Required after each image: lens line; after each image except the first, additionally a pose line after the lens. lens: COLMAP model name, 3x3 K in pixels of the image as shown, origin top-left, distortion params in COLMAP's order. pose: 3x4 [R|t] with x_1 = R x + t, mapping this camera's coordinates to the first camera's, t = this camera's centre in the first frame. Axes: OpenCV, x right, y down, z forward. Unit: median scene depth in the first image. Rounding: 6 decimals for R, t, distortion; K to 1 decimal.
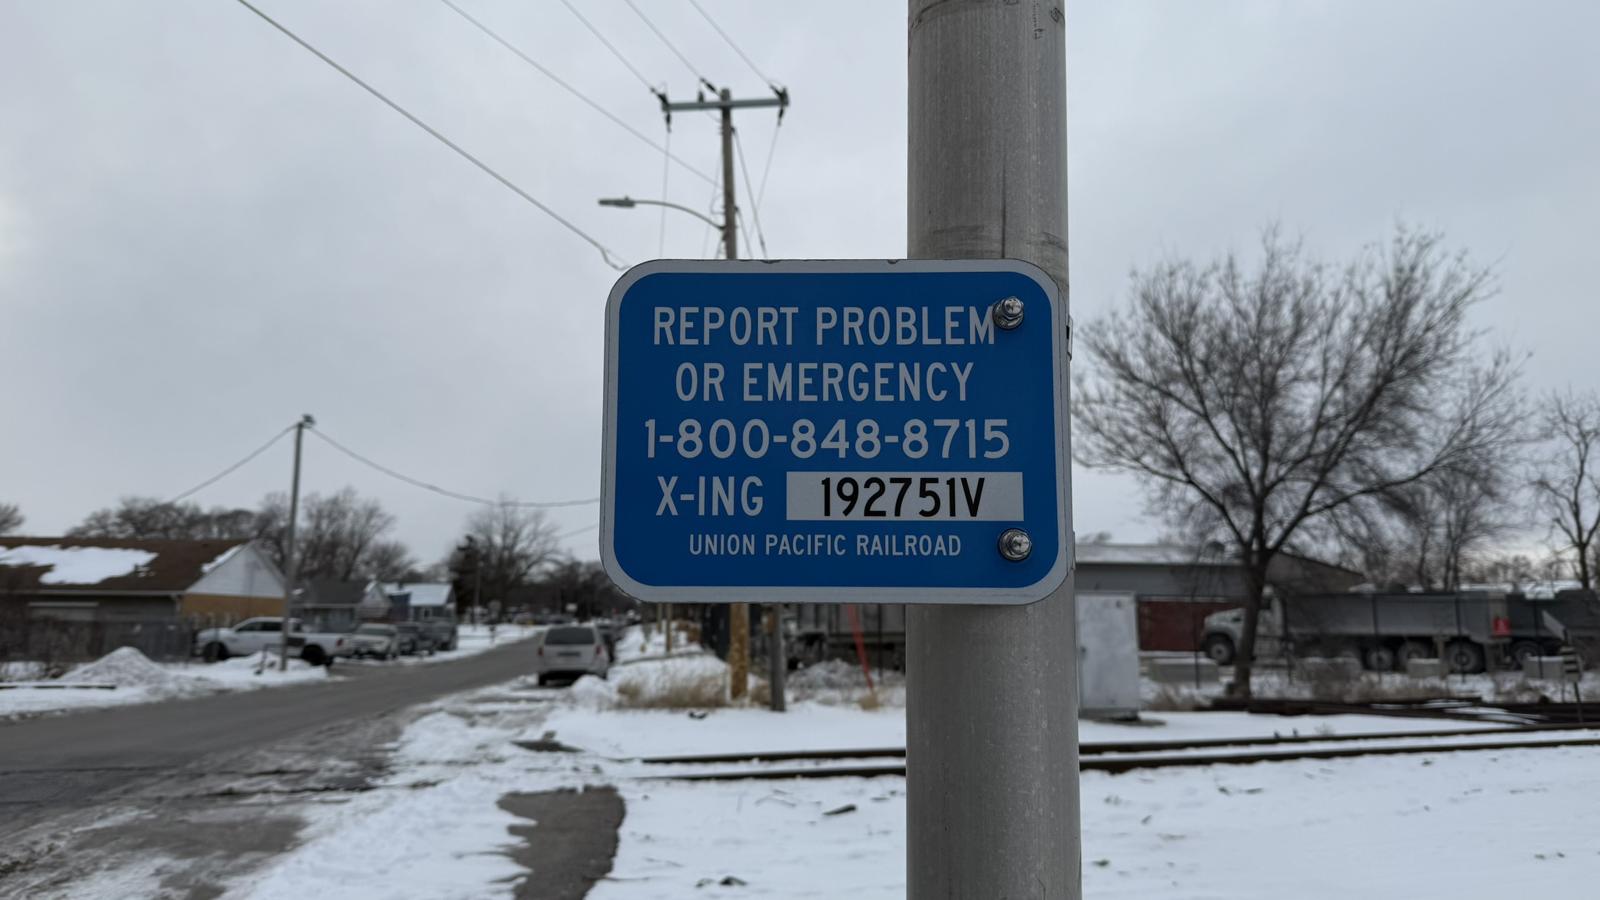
lens RADIAL K [[1124.9, 0, 802.5], [0, 1124.9, 441.2], [0, 0, 1]] dist [0.101410, -0.196187]
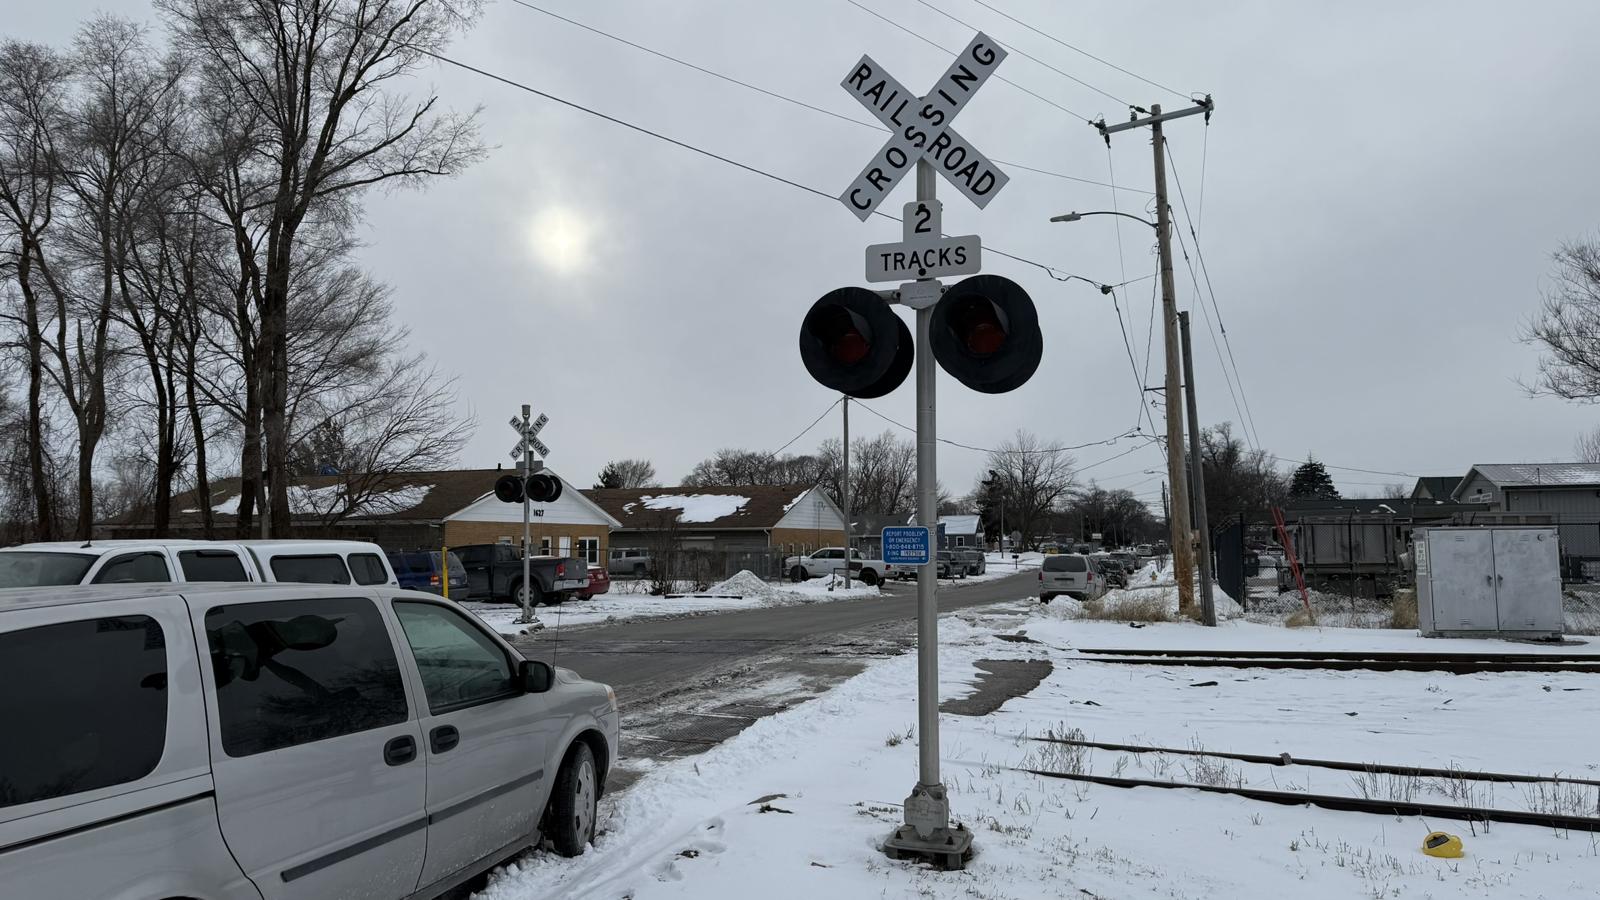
lens RADIAL K [[1124.9, 0, 802.5], [0, 1124.9, 441.2], [0, 0, 1]] dist [0.101410, -0.196187]
pose [[0.896432, -0.044522, -0.440940, 0.063527], [0.072236, 0.996314, 0.046259, -0.025400], [0.437256, -0.073320, 0.896344, -0.143275]]
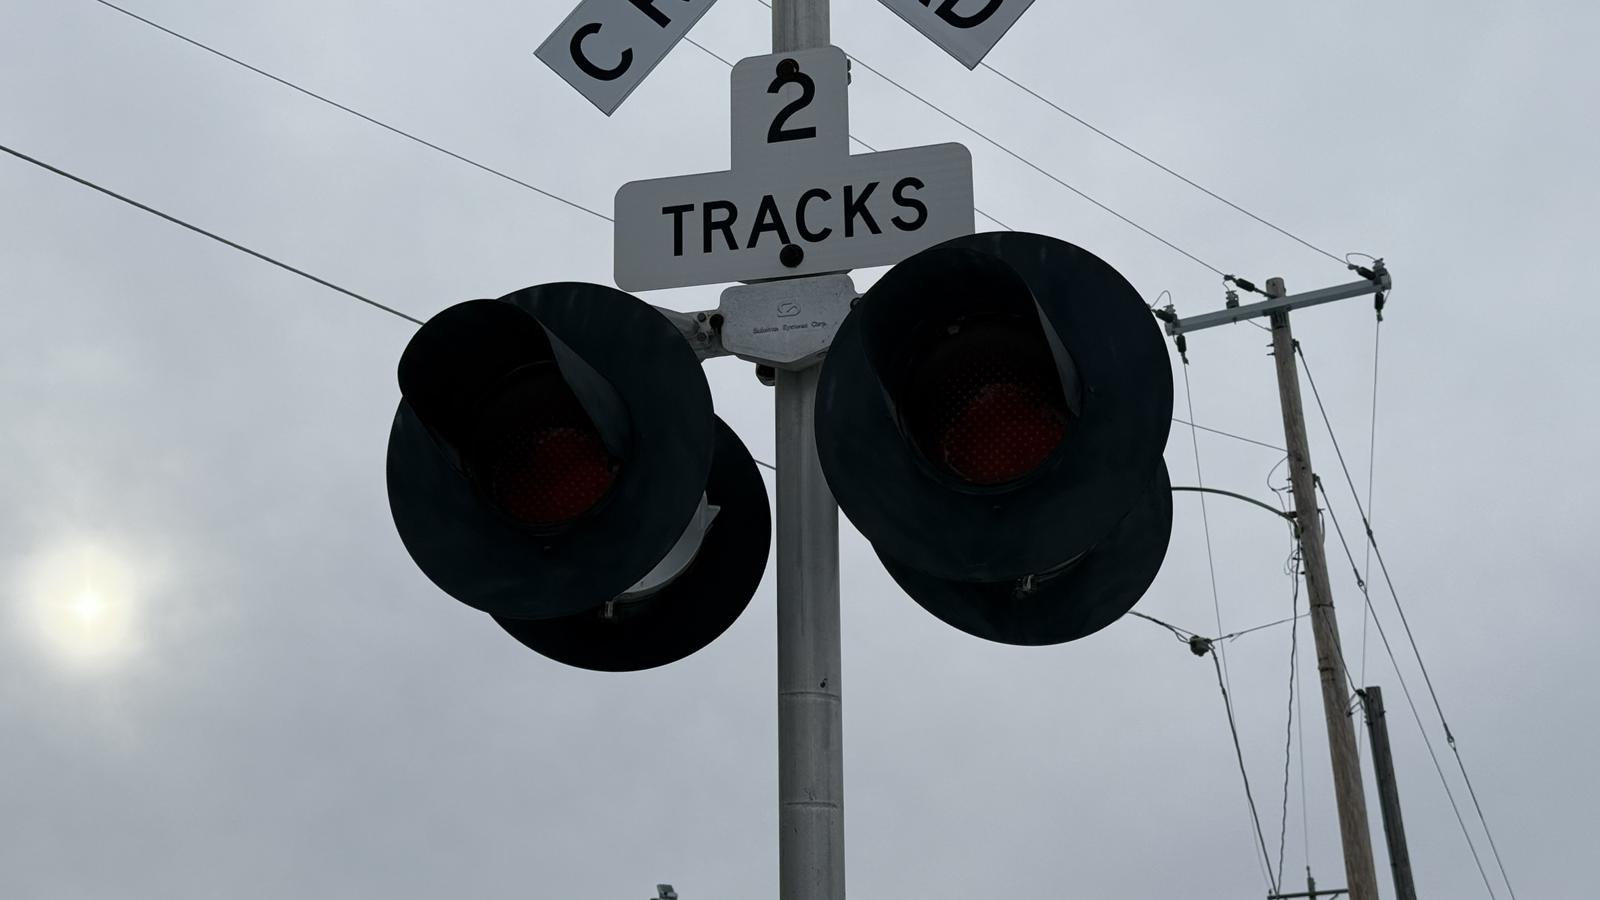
lens RADIAL K [[2209.5, 0, 800.0], [0, 2209.5, 450.0], [0, 0, 1]] dist [0.181144, 0.031362]
pose [[0.934796, -0.137607, -0.327446, 0.039249], [0.075922, 0.978008, -0.194261, -0.011830], [0.346977, 0.156734, 0.924685, -0.076355]]
